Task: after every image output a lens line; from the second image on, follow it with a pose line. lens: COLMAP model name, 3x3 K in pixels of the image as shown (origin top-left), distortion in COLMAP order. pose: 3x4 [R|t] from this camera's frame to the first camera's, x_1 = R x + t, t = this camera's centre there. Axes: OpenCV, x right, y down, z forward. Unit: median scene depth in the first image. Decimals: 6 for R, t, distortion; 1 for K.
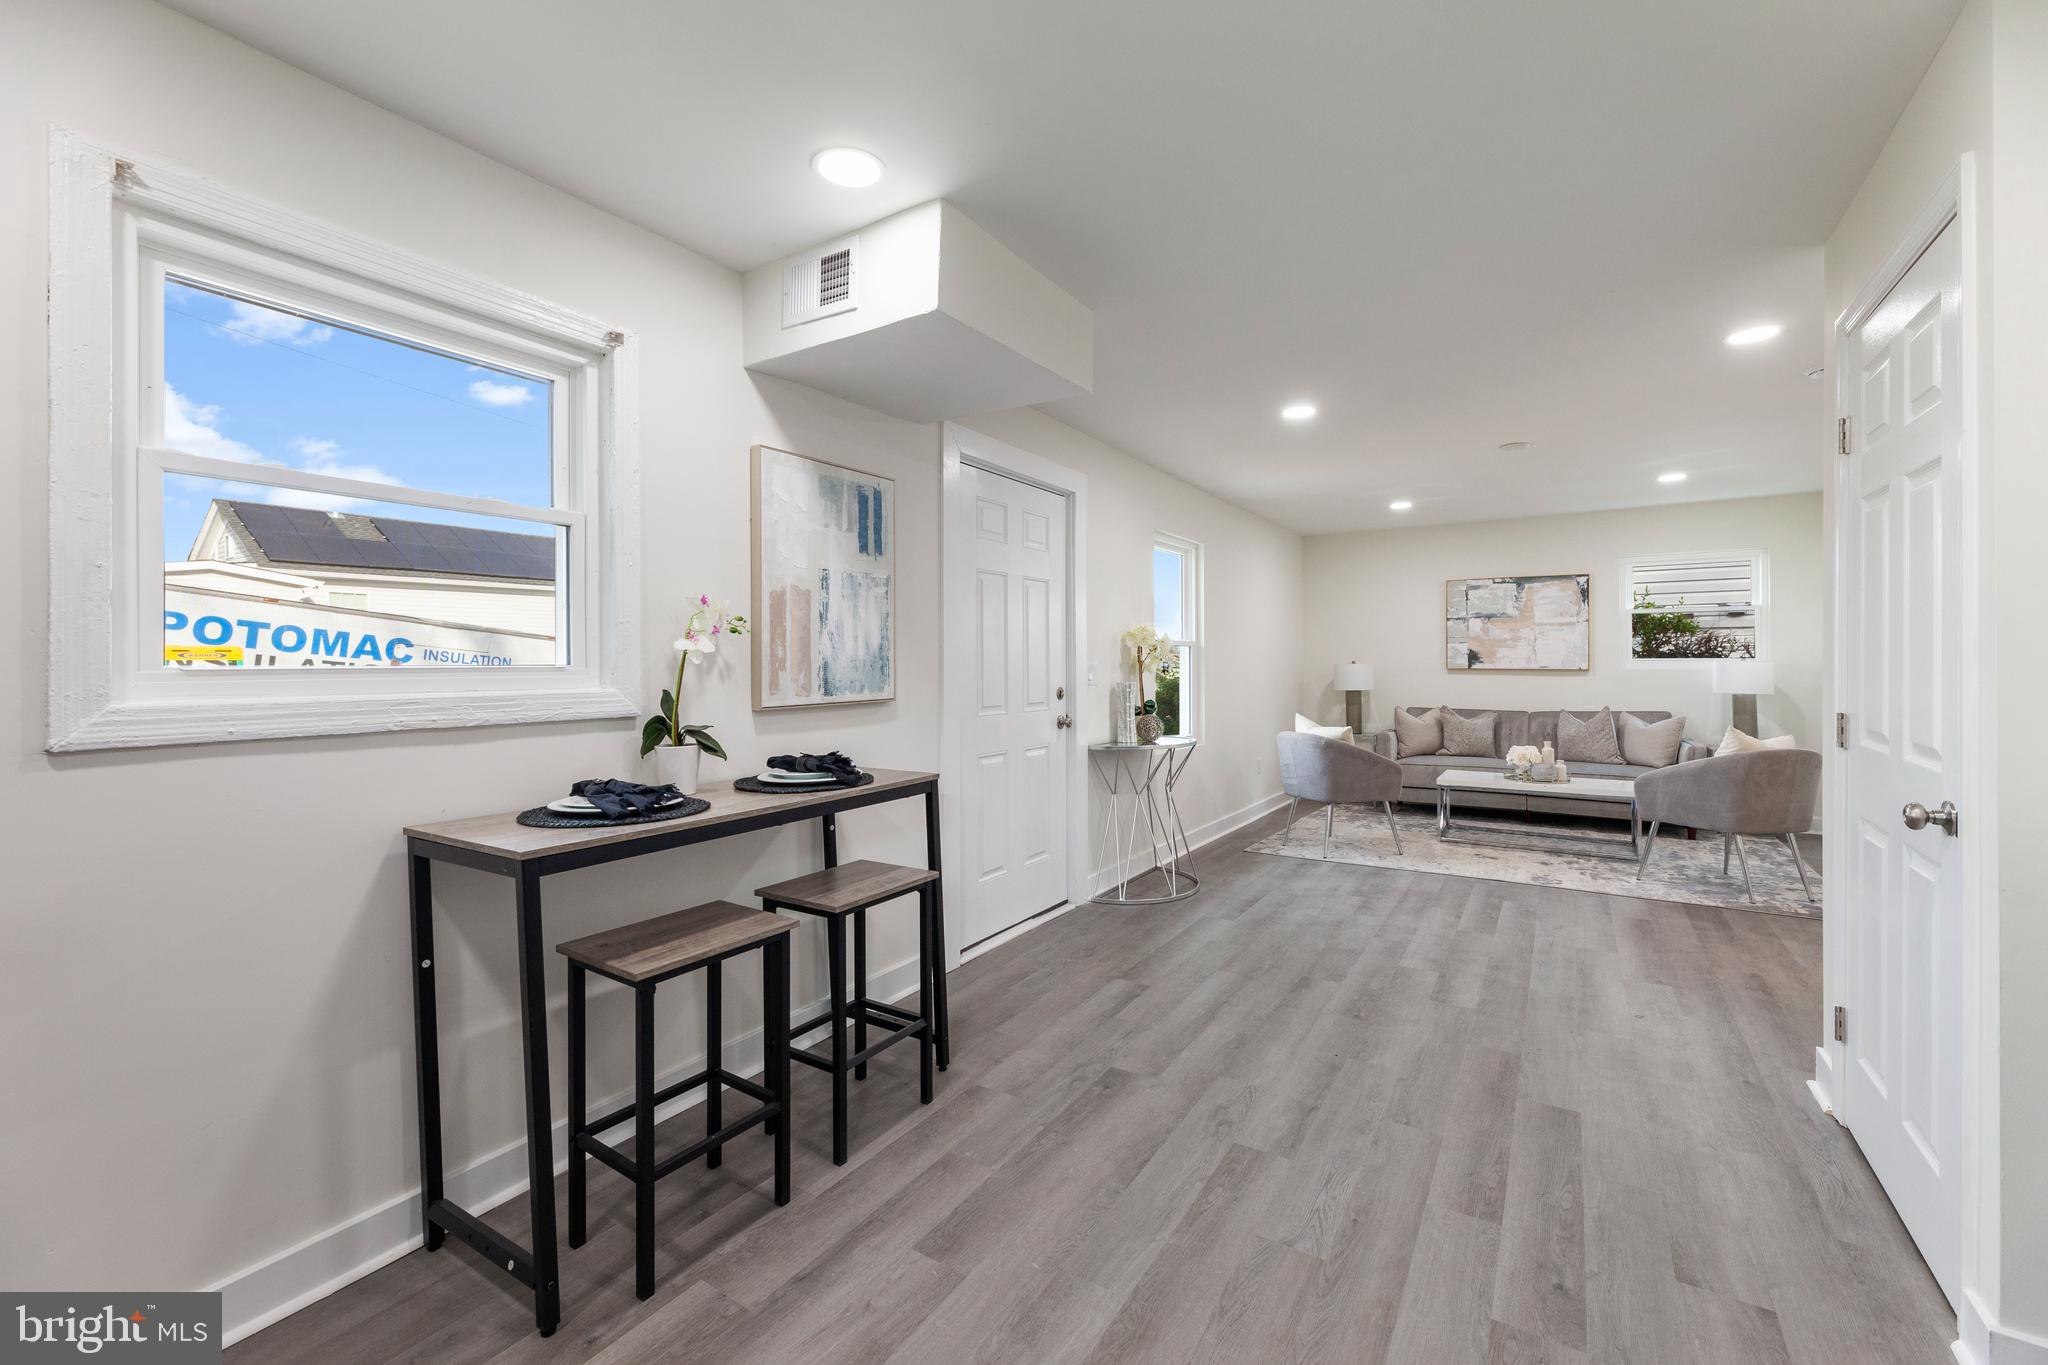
lens RADIAL K [[828.9, 0, 1038.9], [0, 828.9, 663.7], [0, 0, 1]] dist [-0.001567, 0.000618]
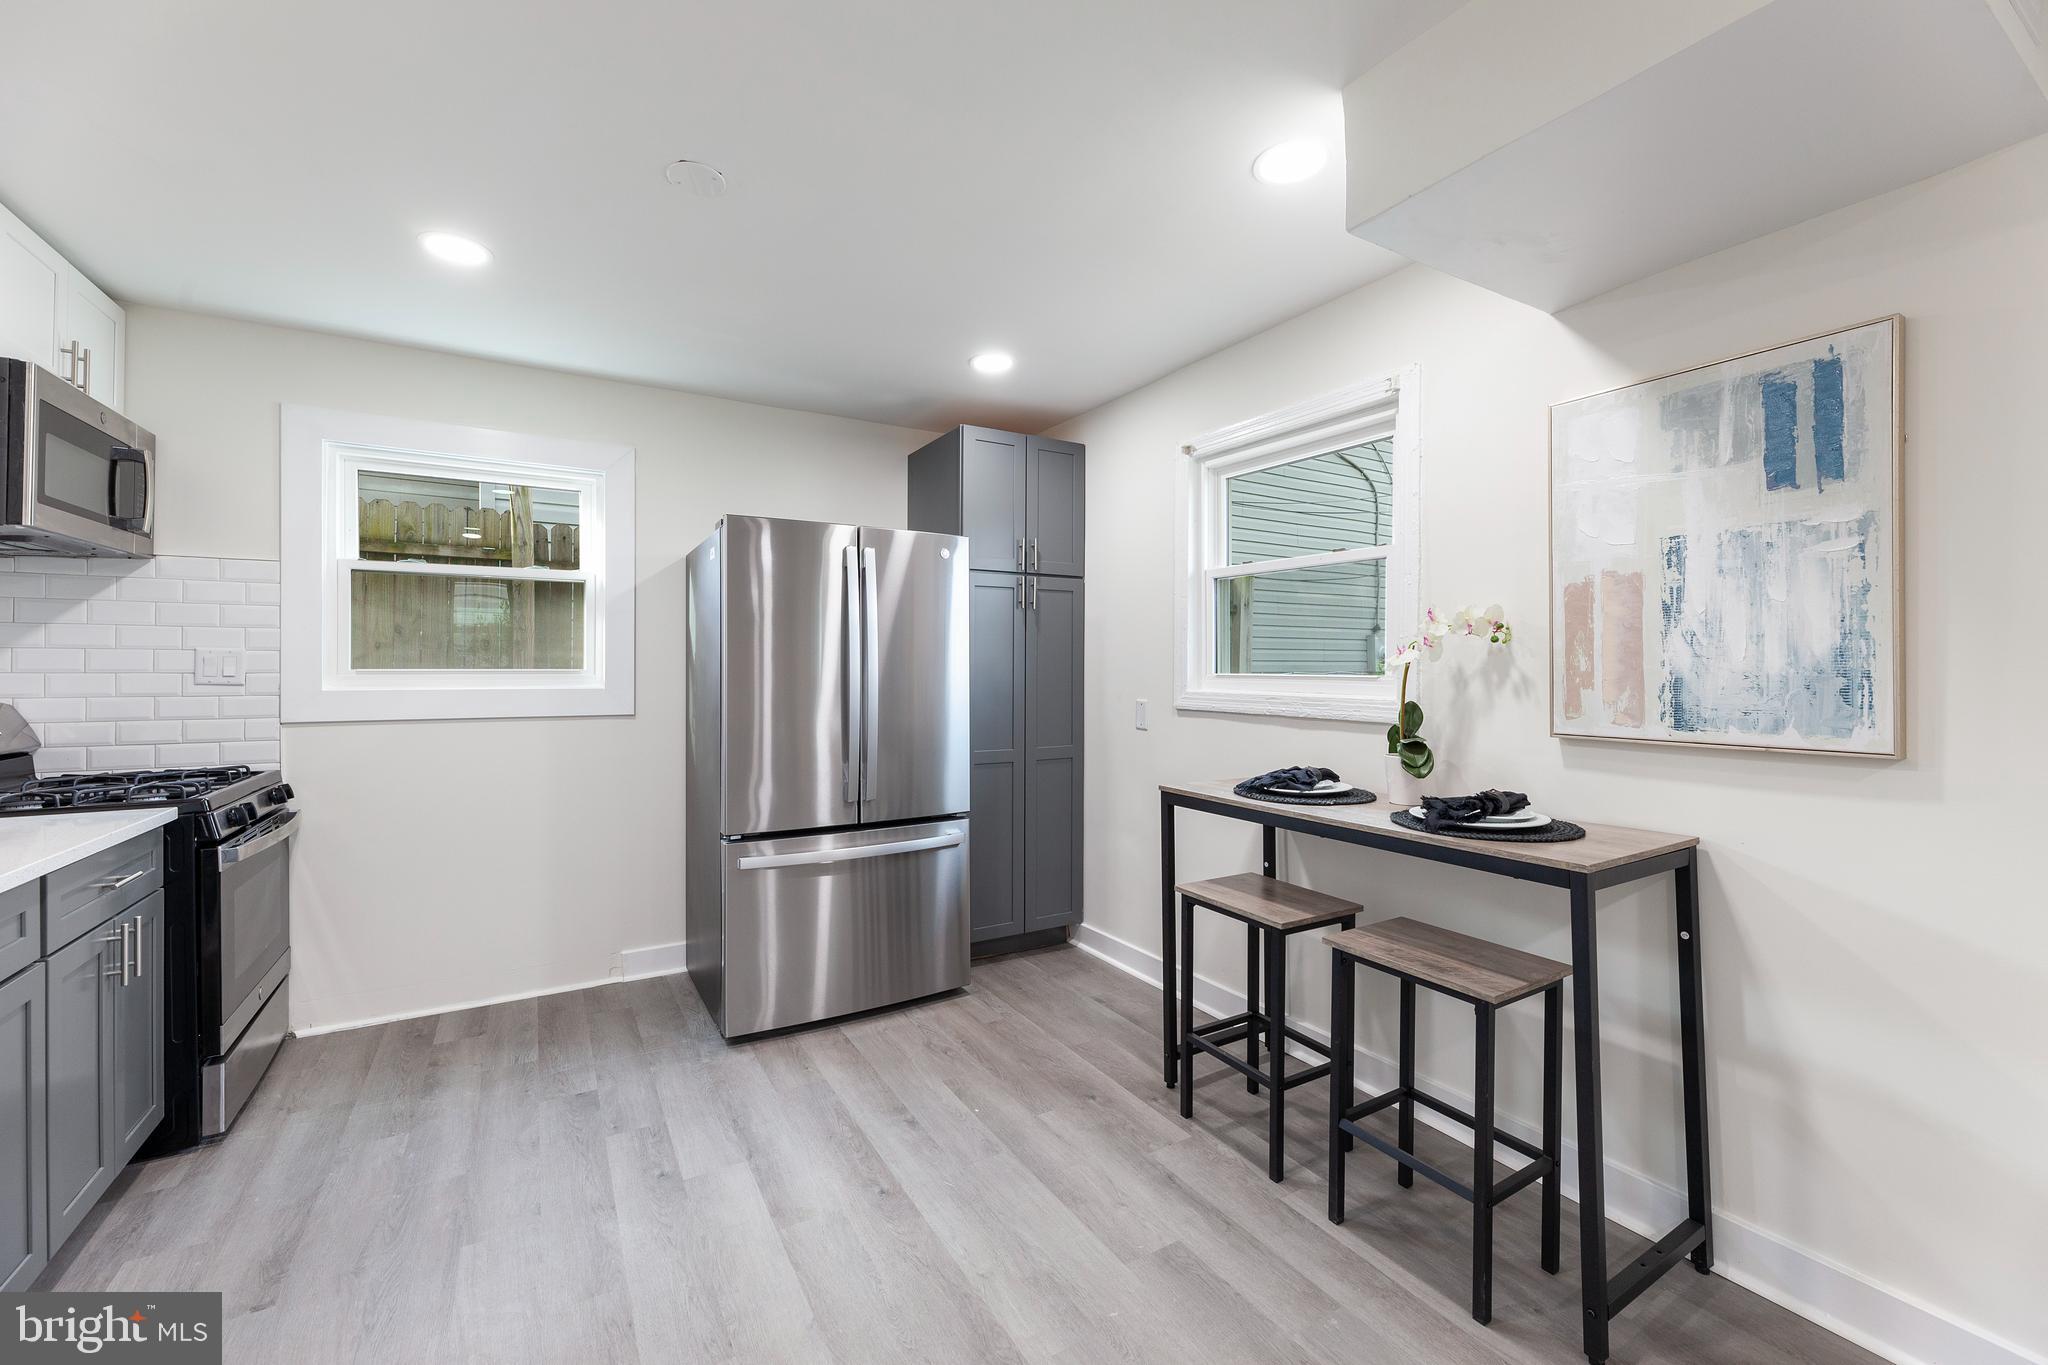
lens RADIAL K [[828.9, 0, 1037.4], [0, 828.9, 669.3], [0, 0, 1]] dist [-0.001567, 0.000618]
pose [[-0.437881, 0.007493, -0.899002, 0.447919], [-0.001469, 0.999958, 0.009050, -0.011420], [0.899032, 0.005283, -0.437852, 0.676432]]
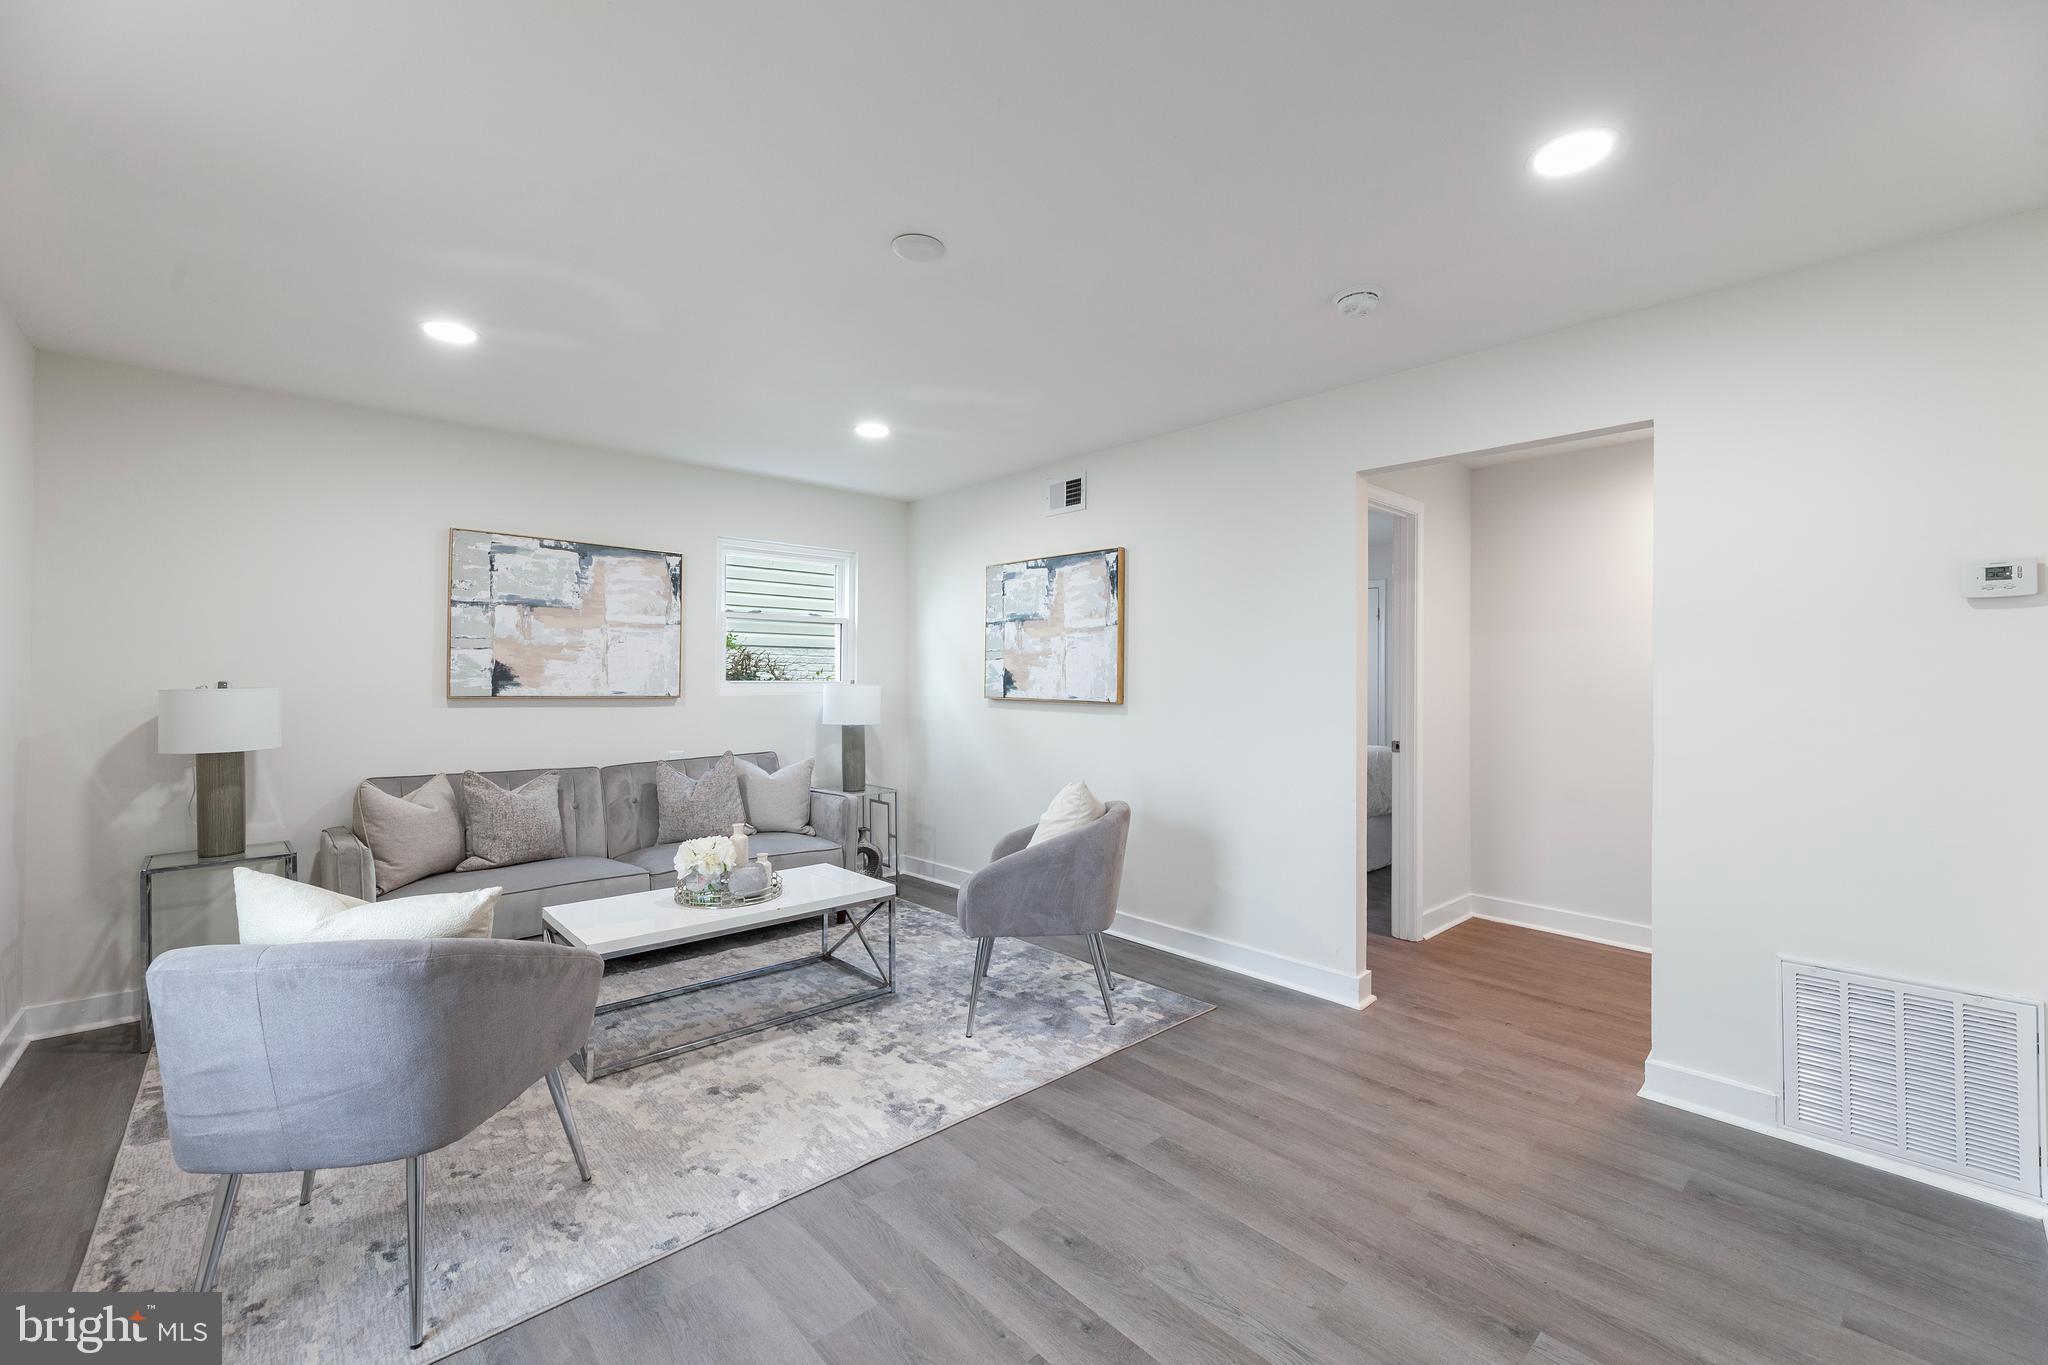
lens RADIAL K [[828.9, 0, 1033.5], [0, 828.9, 674.0], [0, 0, 1]] dist [-0.001567, 0.000618]
pose [[0.249551, 0.013431, 0.968268, 0.167867], [-0.006979, 0.999903, -0.012071, -0.010018], [-0.968336, -0.003746, 0.249621, 1.092851]]
